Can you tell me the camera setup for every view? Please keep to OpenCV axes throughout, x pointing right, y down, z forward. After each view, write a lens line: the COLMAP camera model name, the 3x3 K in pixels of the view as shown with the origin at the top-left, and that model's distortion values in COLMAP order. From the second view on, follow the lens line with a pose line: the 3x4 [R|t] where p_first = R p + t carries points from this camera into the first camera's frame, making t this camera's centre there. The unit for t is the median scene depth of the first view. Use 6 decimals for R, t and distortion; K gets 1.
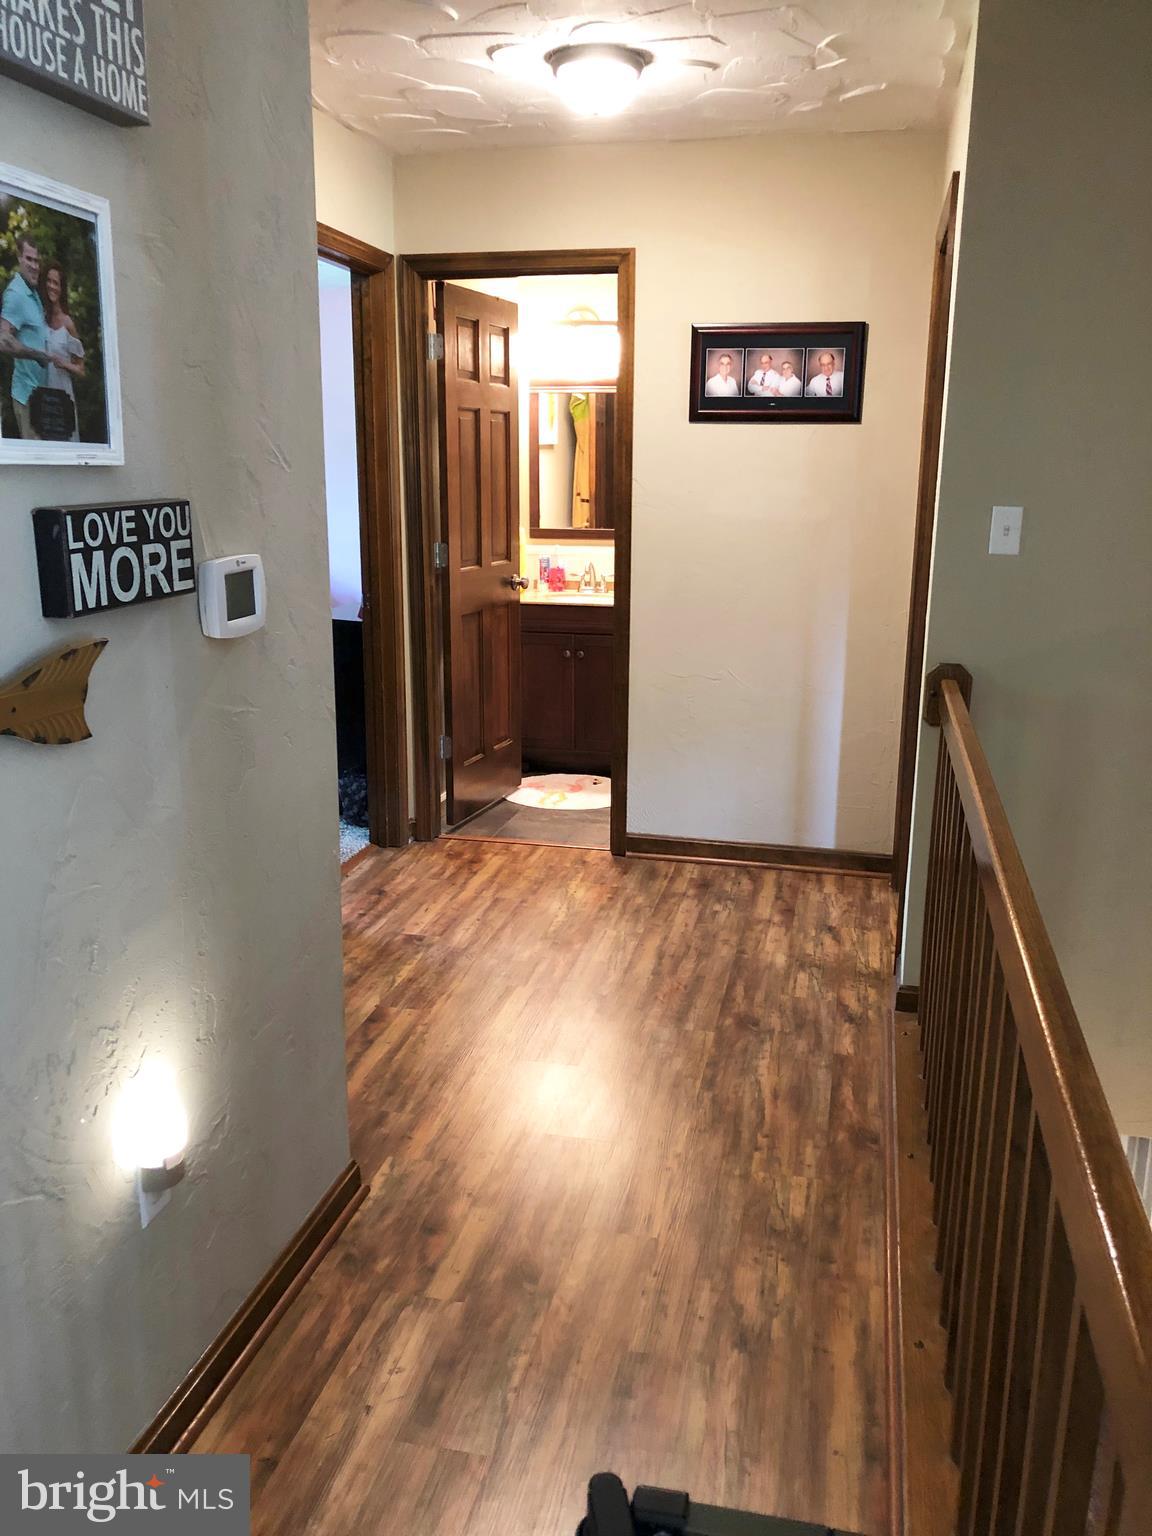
lens RADIAL K [[1248.3, 0, 576.0], [0, 1248.3, 768.0], [0, 0, 1]] dist [0.068212, -0.068172]
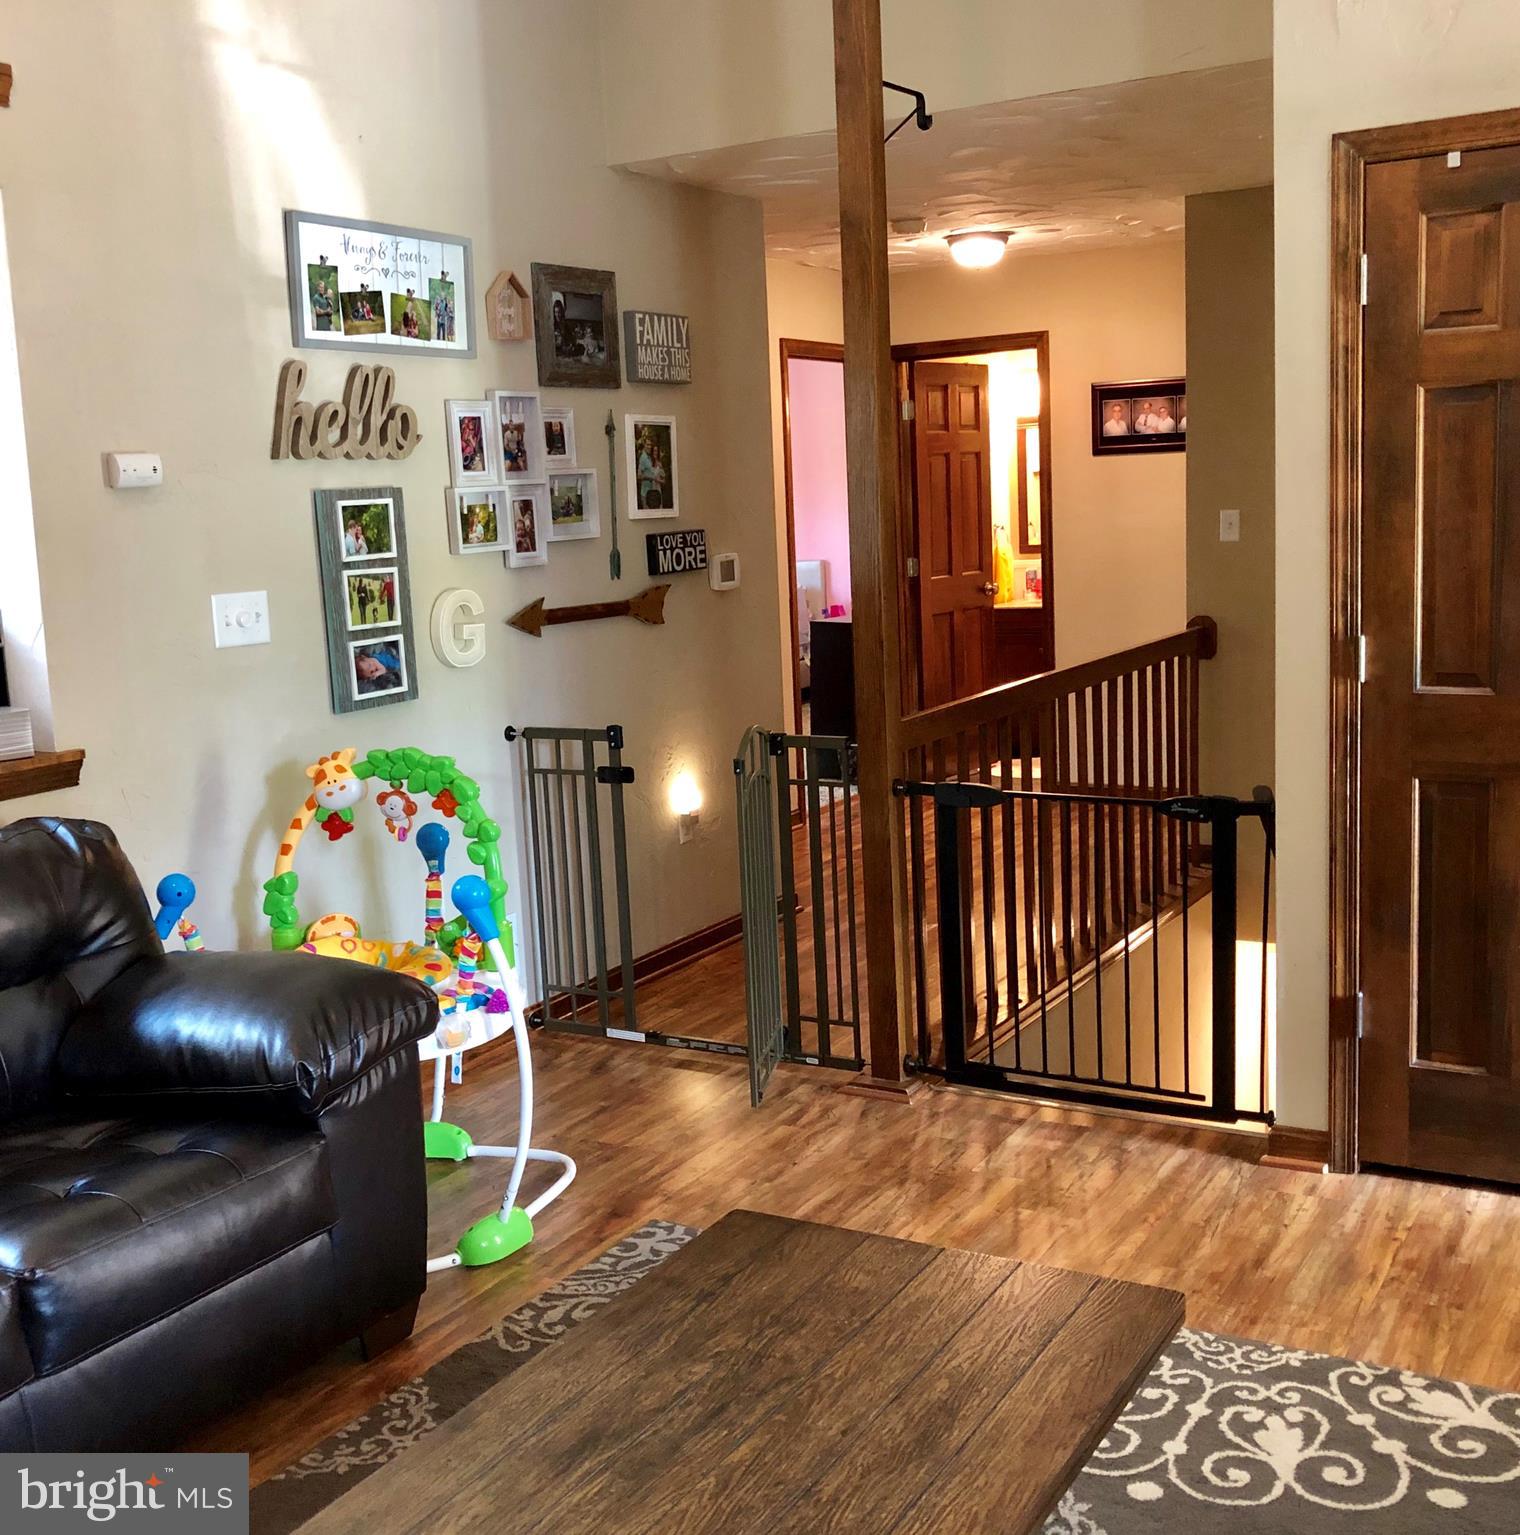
lens RADIAL K [[1765.1, 0, 760.0], [0, 1765.1, 767.5], [0, 0, 1]] dist [0.014607, 0.007911]
pose [[0.955207, -0.011516, -0.295713, 0.302459], [-0.011868, 0.996948, -0.077159, 0.192224], [0.295700, 0.077213, 0.952155, -0.823871]]
